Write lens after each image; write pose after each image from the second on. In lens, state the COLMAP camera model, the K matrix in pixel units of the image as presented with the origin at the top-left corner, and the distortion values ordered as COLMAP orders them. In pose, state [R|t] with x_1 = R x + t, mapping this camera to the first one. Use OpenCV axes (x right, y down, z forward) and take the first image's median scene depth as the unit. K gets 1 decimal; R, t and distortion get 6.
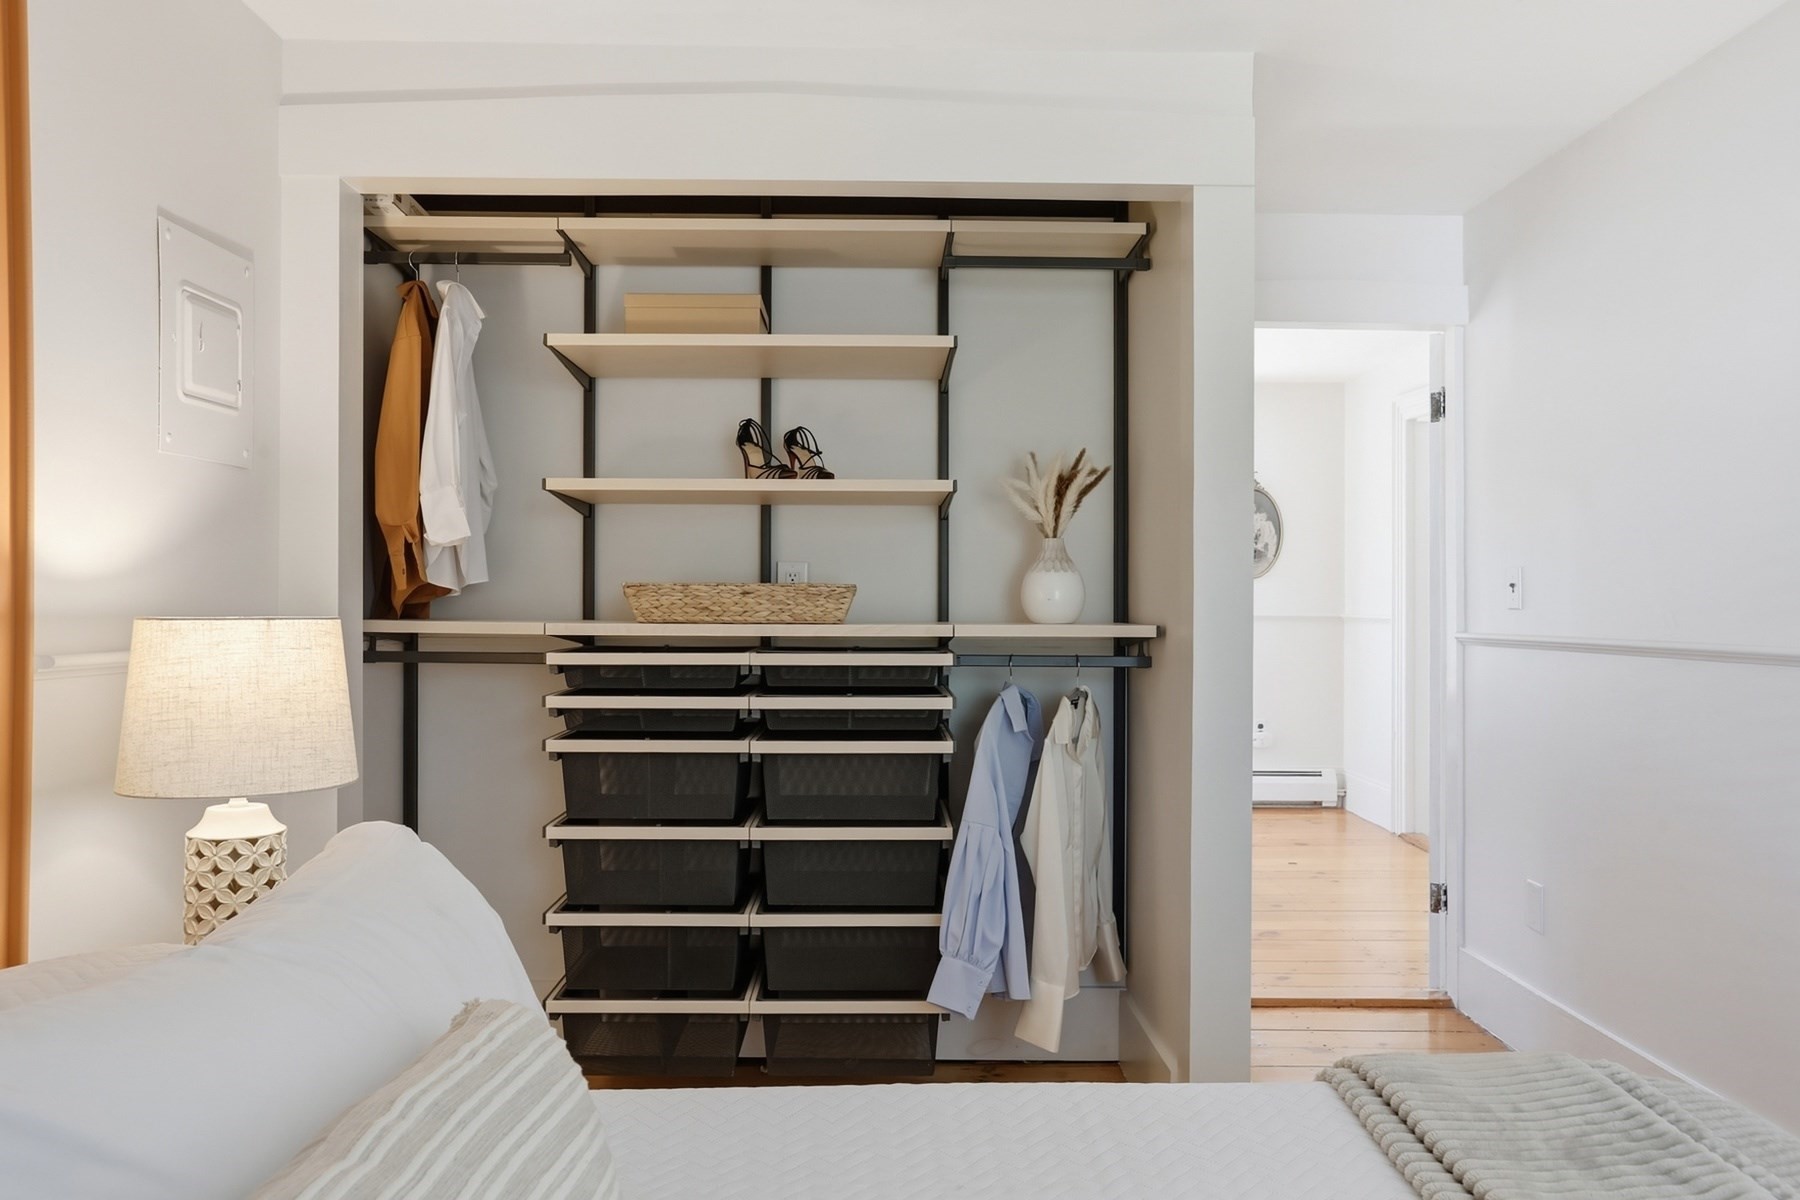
lens RADIAL K [[1303.5, 0, 900.0], [0, 1303.5, 600.0], [0, 0, 1]] dist [-0.009104, -0.002654]
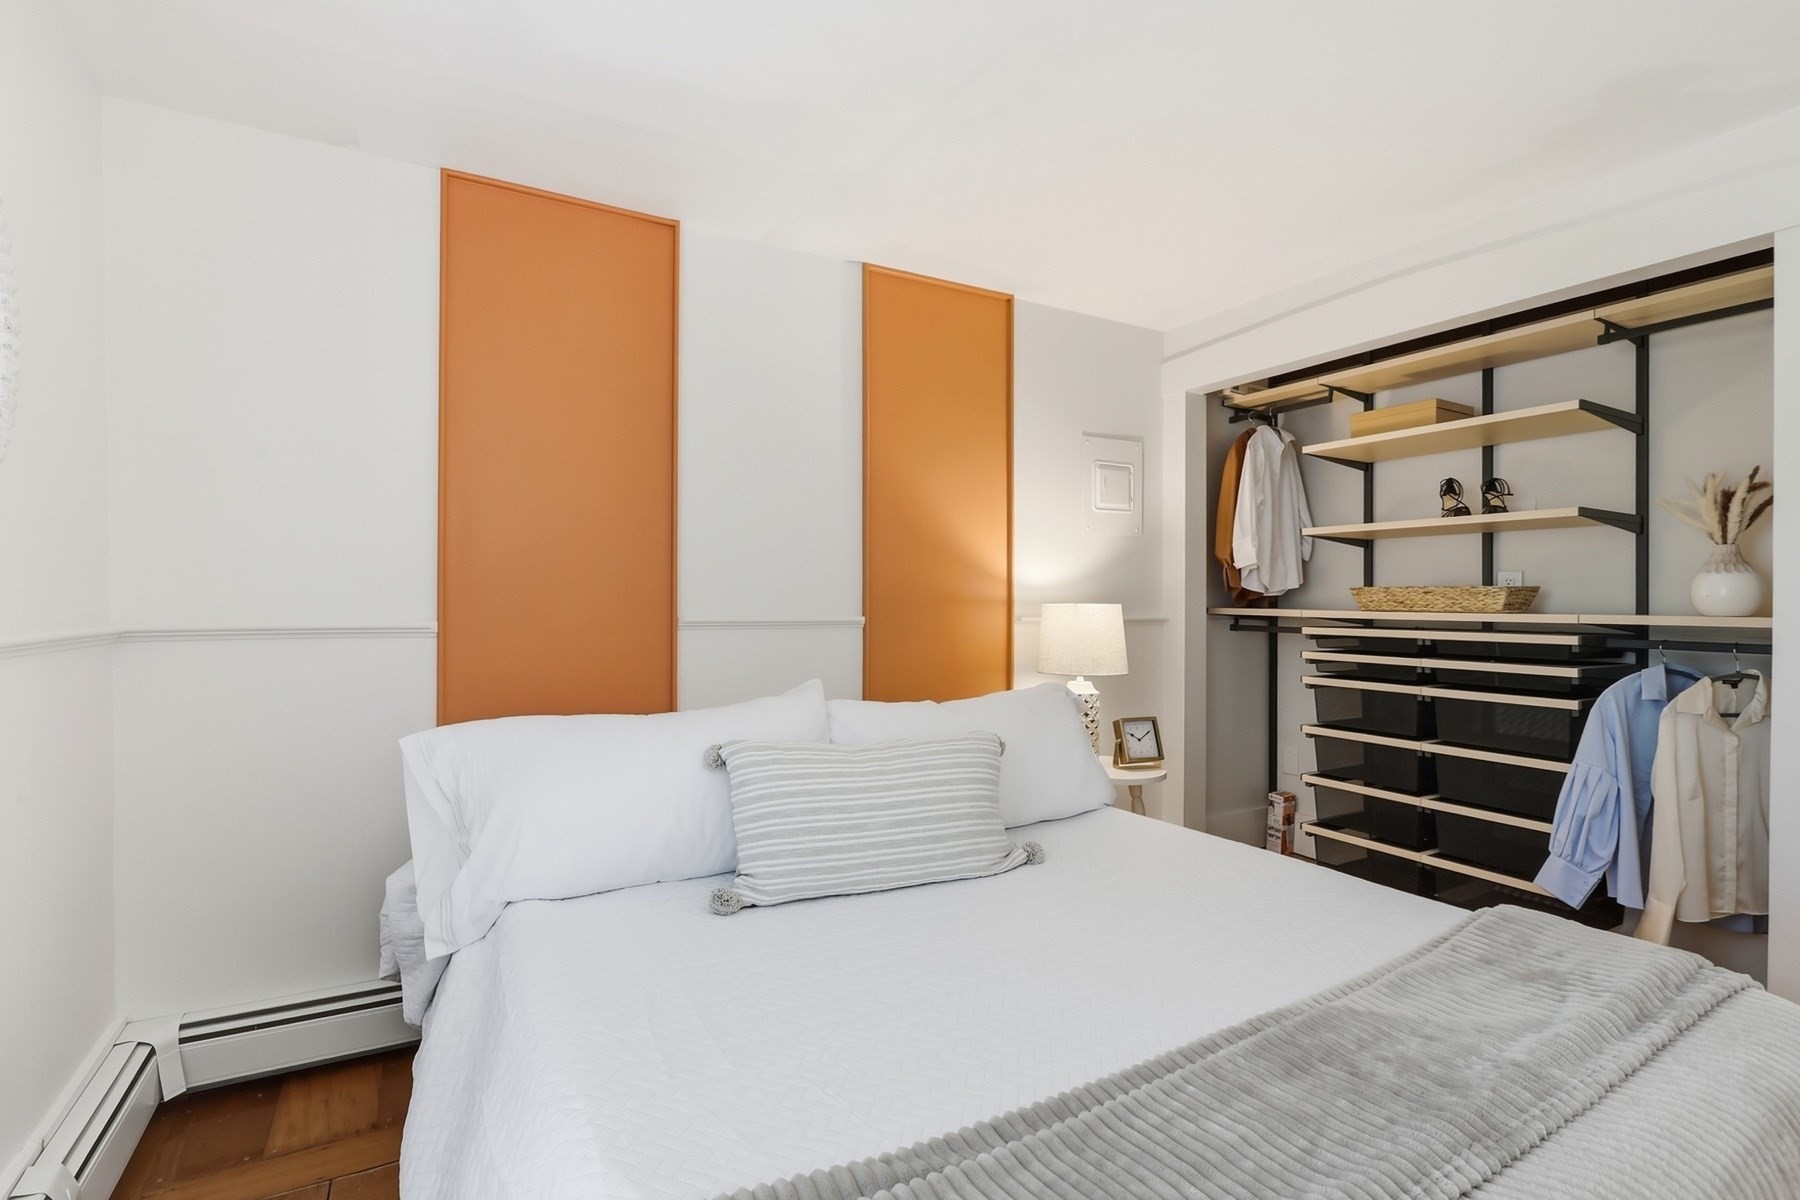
lens RADIAL K [[815.5, 0, 896.6], [0, 815.5, 605.1], [0, 0, 1]] dist [-0.016028, 0.008422]
pose [[0.488530, 0.005101, -0.872532, 0.416134], [-0.004061, 0.999985, 0.003573, 0.008893], [0.872538, 0.001797, 0.488543, -0.022076]]
